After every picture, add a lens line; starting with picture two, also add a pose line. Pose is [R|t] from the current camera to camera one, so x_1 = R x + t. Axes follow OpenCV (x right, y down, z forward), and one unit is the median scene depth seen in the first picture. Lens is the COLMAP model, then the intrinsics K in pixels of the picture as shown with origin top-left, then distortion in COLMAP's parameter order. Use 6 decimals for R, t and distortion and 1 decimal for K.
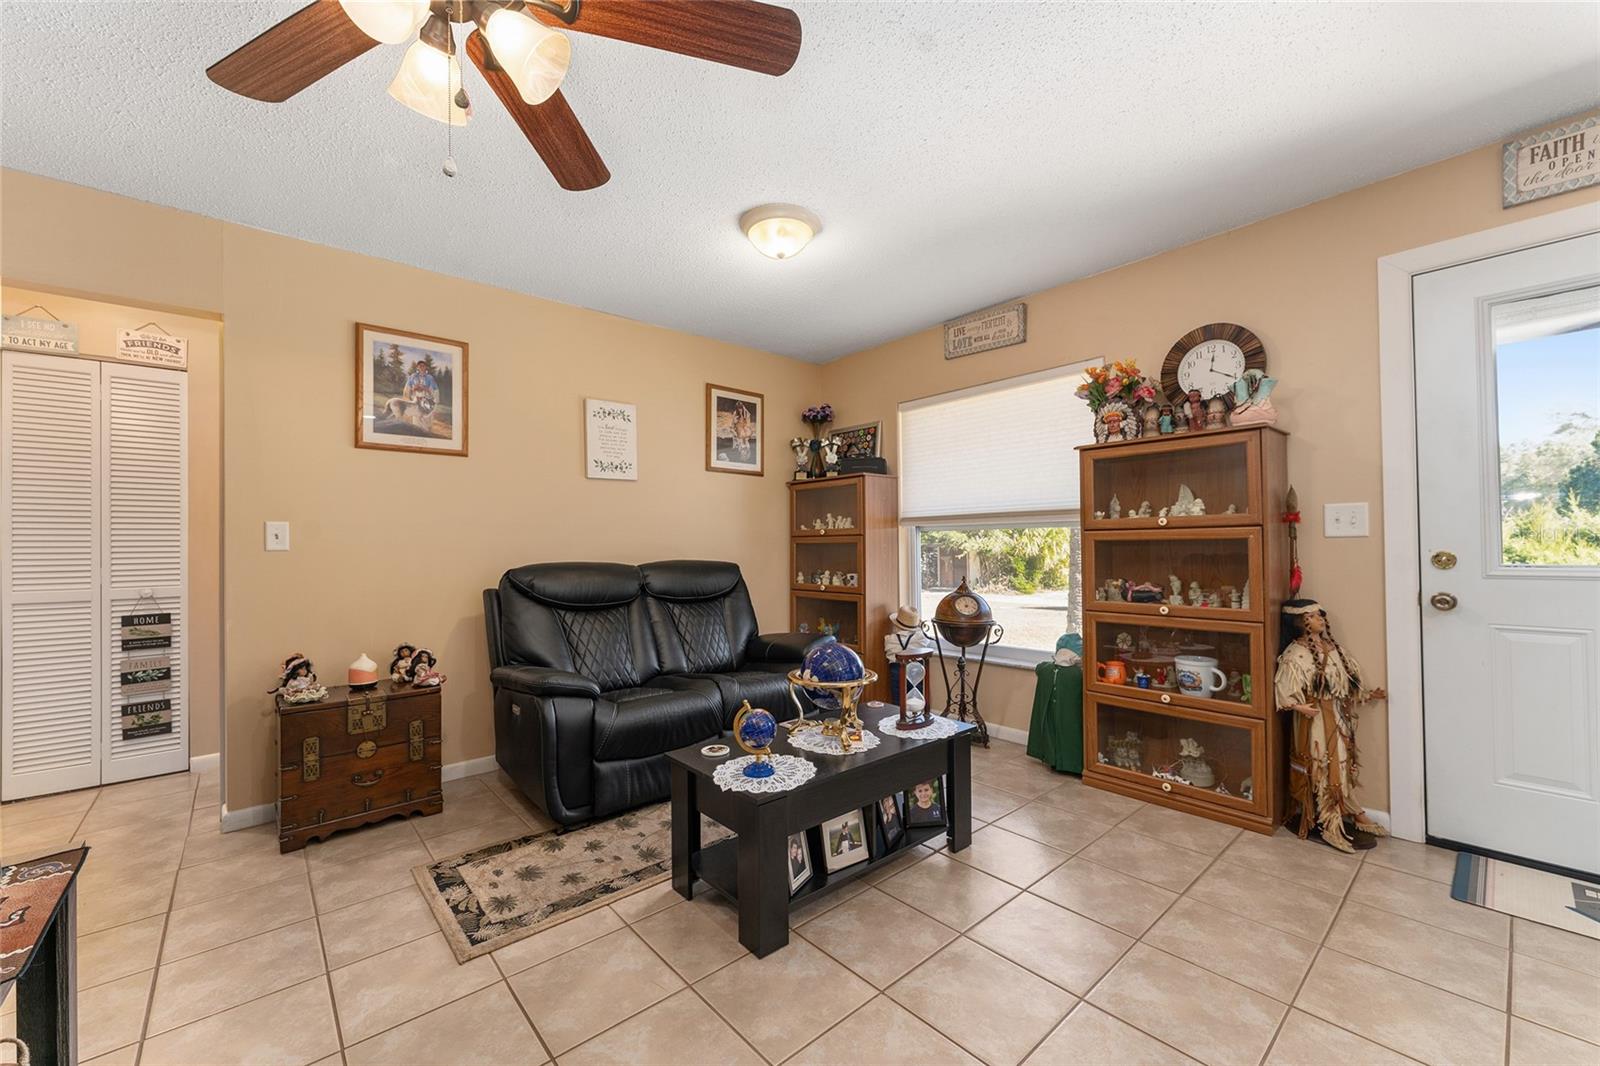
lens RADIAL K [[634.2, 0, 796.3], [0, 634.2, 534.4], [0, 0, 1]] dist [-0.001647, -0.000379]
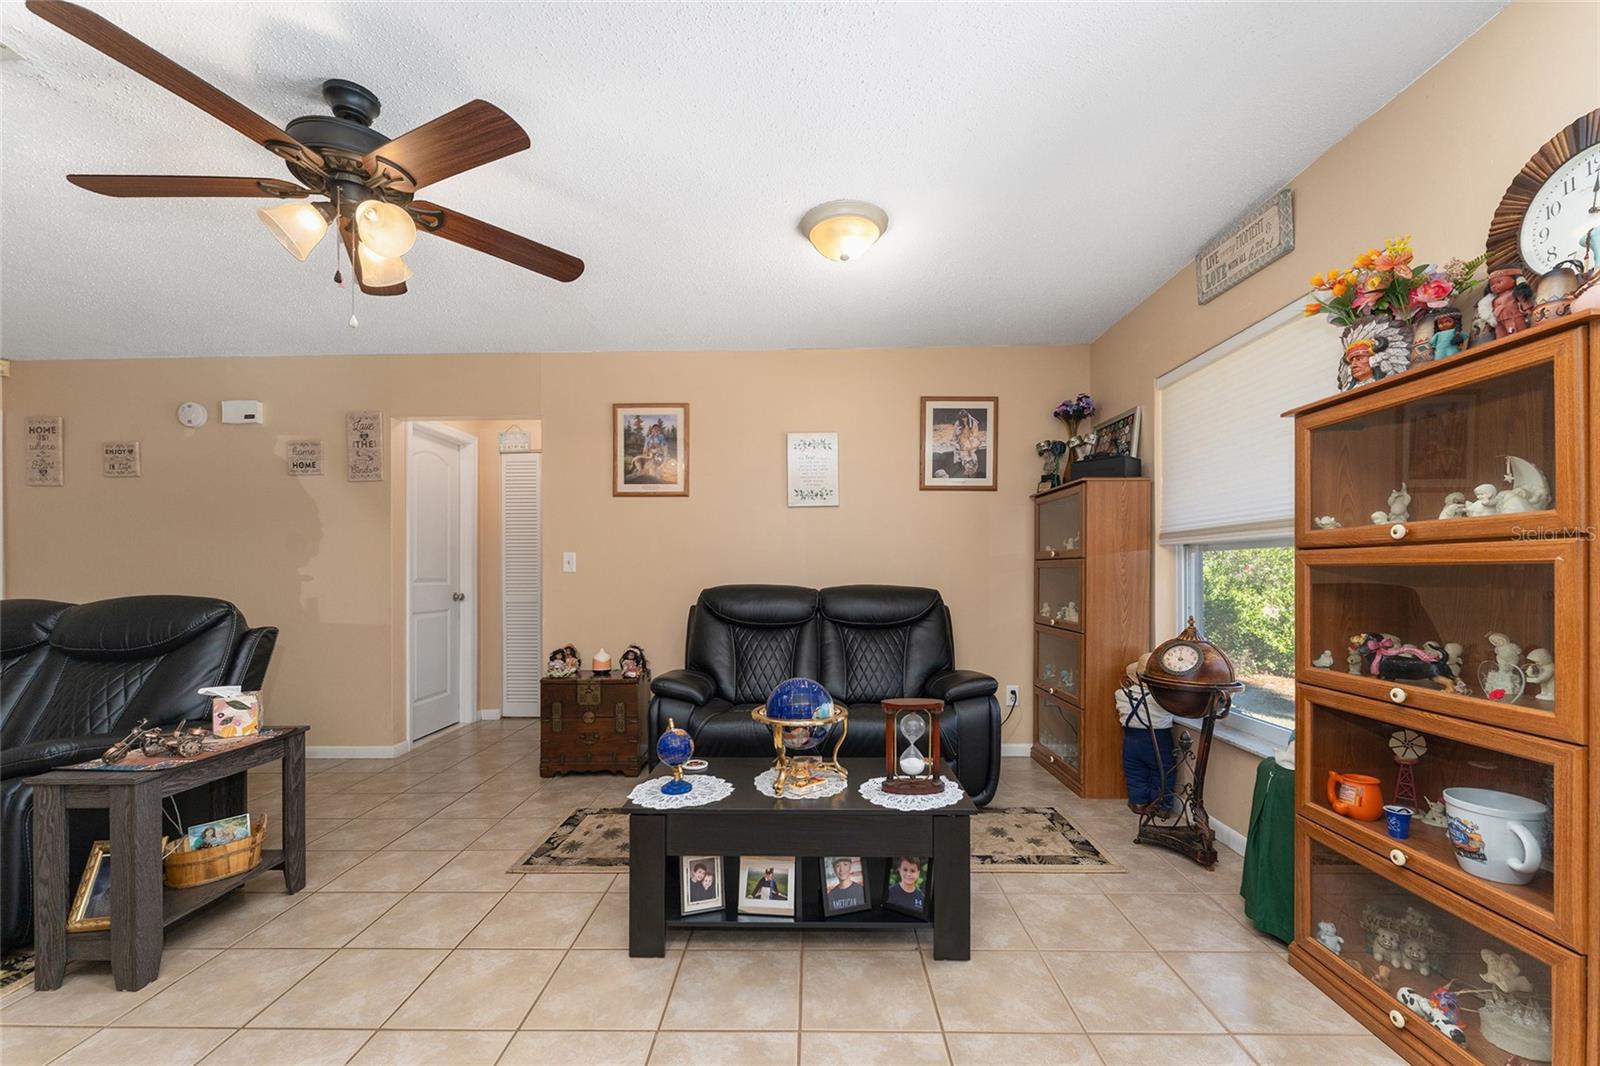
lens RADIAL K [[653.2, 0, 798.7], [0, 653.2, 569.6], [0, 0, 1]] dist [-0.001949, -0.000941]
pose [[0.741788, 0.005169, -0.670614, 0.497158], [0.008830, 0.999808, 0.017474, -0.002105], [0.670576, -0.018884, 0.741600, 0.212663]]
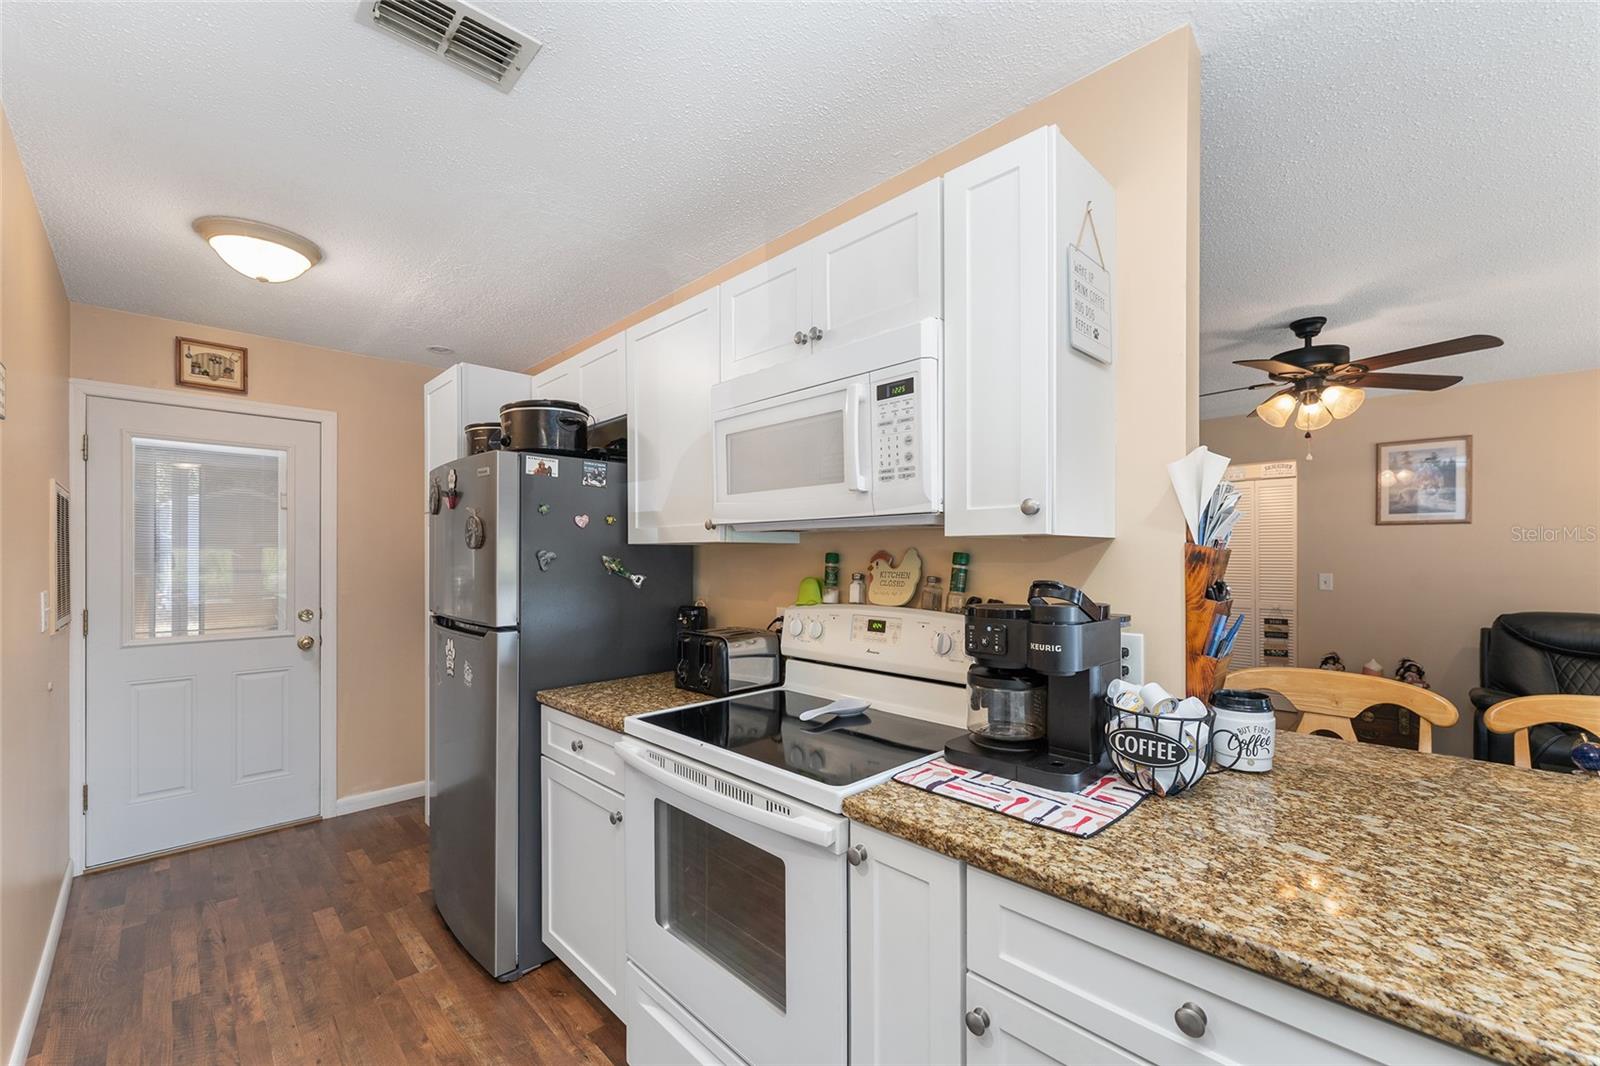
lens RADIAL K [[647.2, 0, 804.7], [0, 647.2, 548.3], [0, 0, 1]] dist [-0.000569, -0.000866]
pose [[0.067435, 0.001331, -0.997723, 0.721263], [0.015764, 0.999873, 0.002399, -0.099355], [0.997599, -0.015890, 0.067405, -0.455080]]
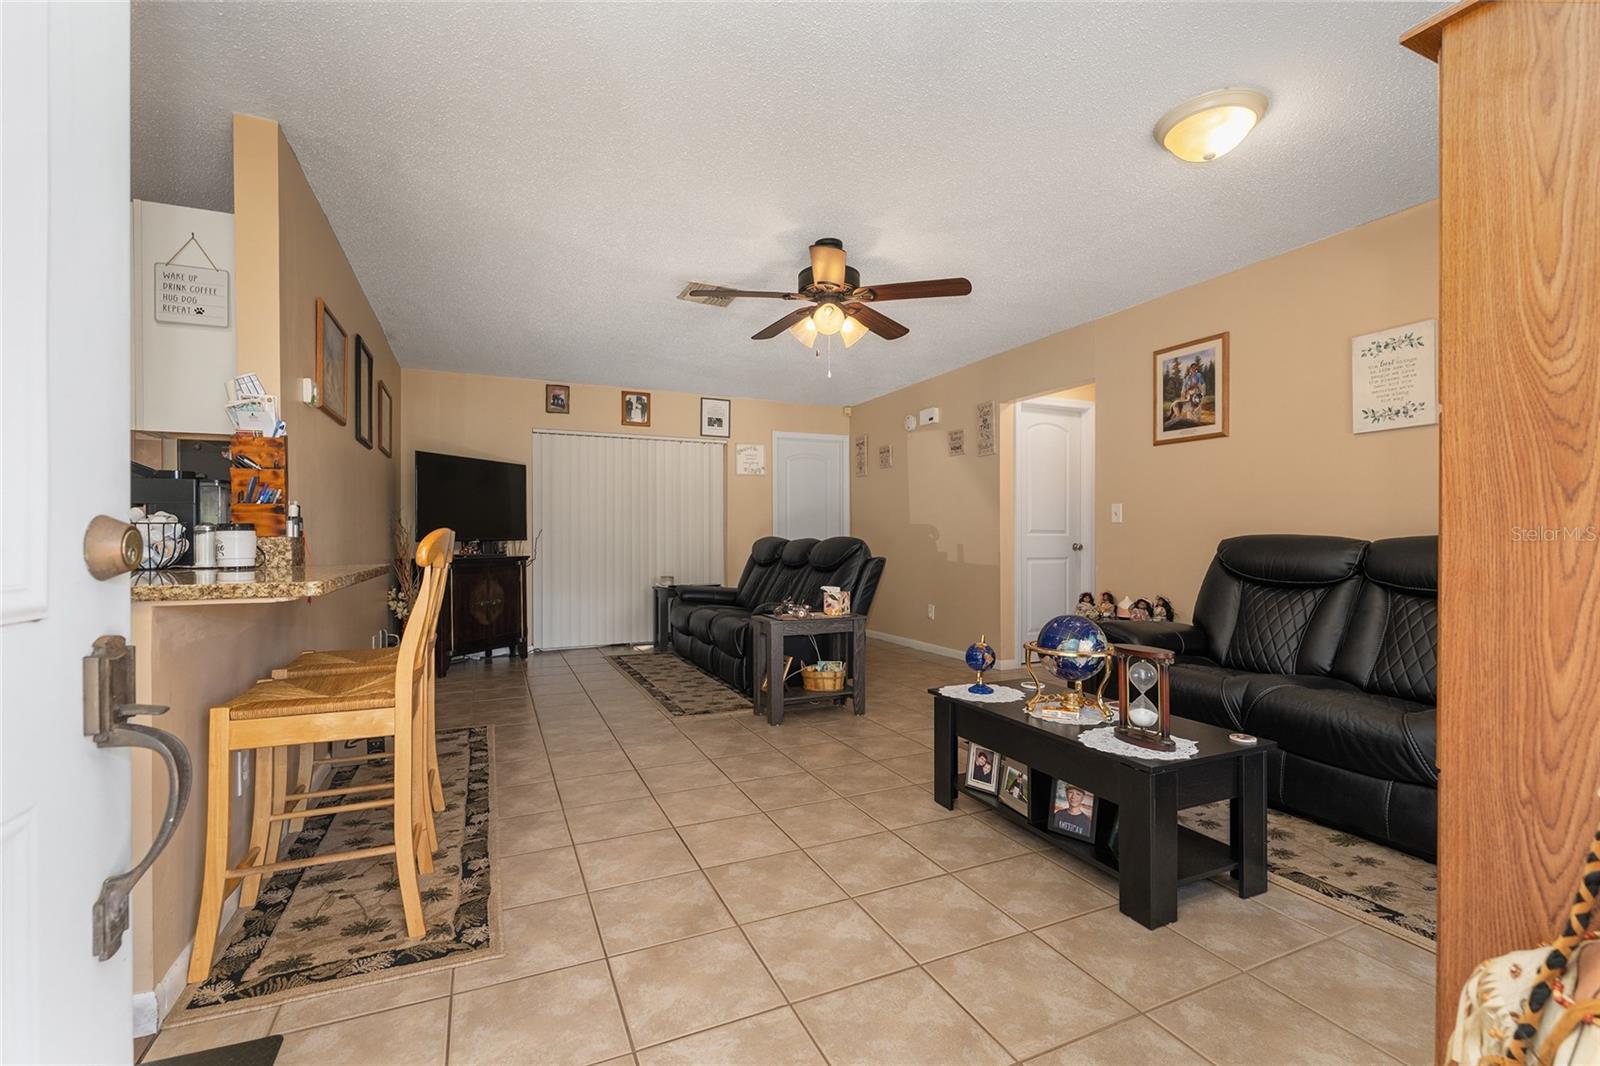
lens RADIAL K [[693.3, 0, 799.9], [0, 693.3, 534.9], [0, 0, 1]] dist [0.001990, -0.000652]
pose [[-0.285087, 0.011530, -0.958432, 0.861551], [0.022938, 0.999723, 0.005204, 0.024330], [0.958227, -0.020501, -0.285273, 0.650182]]
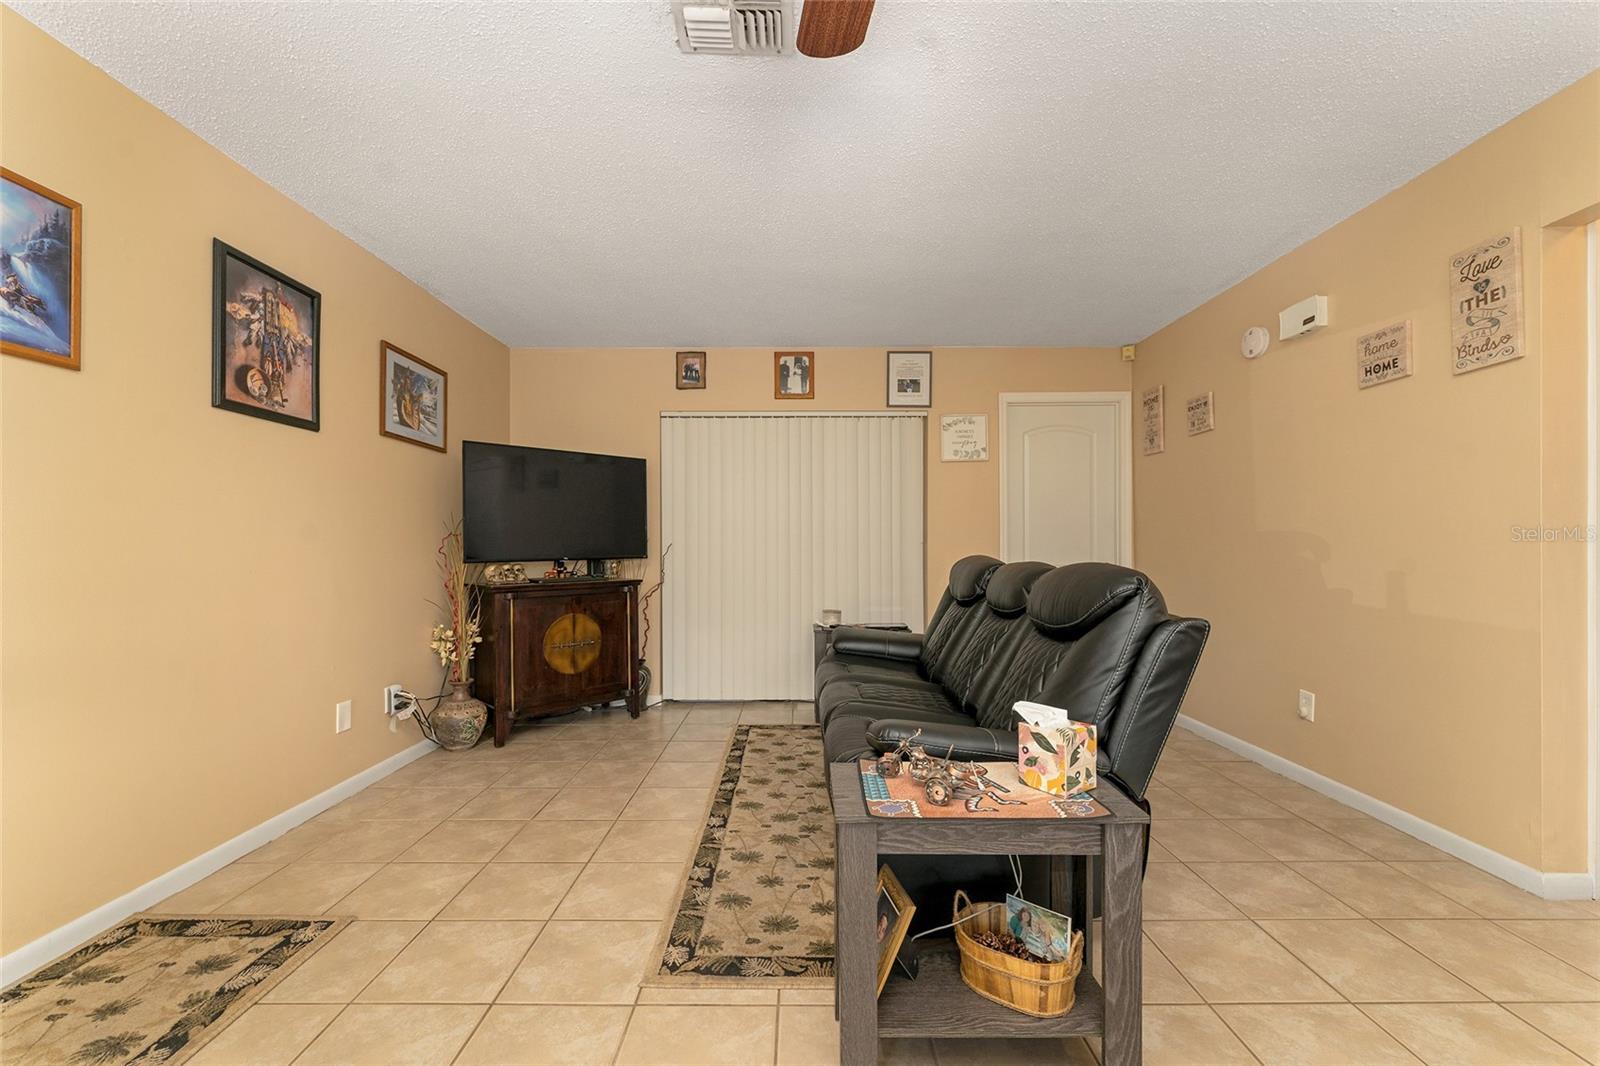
lens RADIAL K [[643.1, 0, 795.3], [0, 643.1, 543.4], [0, 0, 1]] dist [-0.000081, -0.000055]
pose [[-0.659176, 0.014598, -0.751847, 0.009689], [0.025863, 0.999660, -0.003265, 0.012731], [0.751544, -0.021598, -0.659330, 0.495612]]
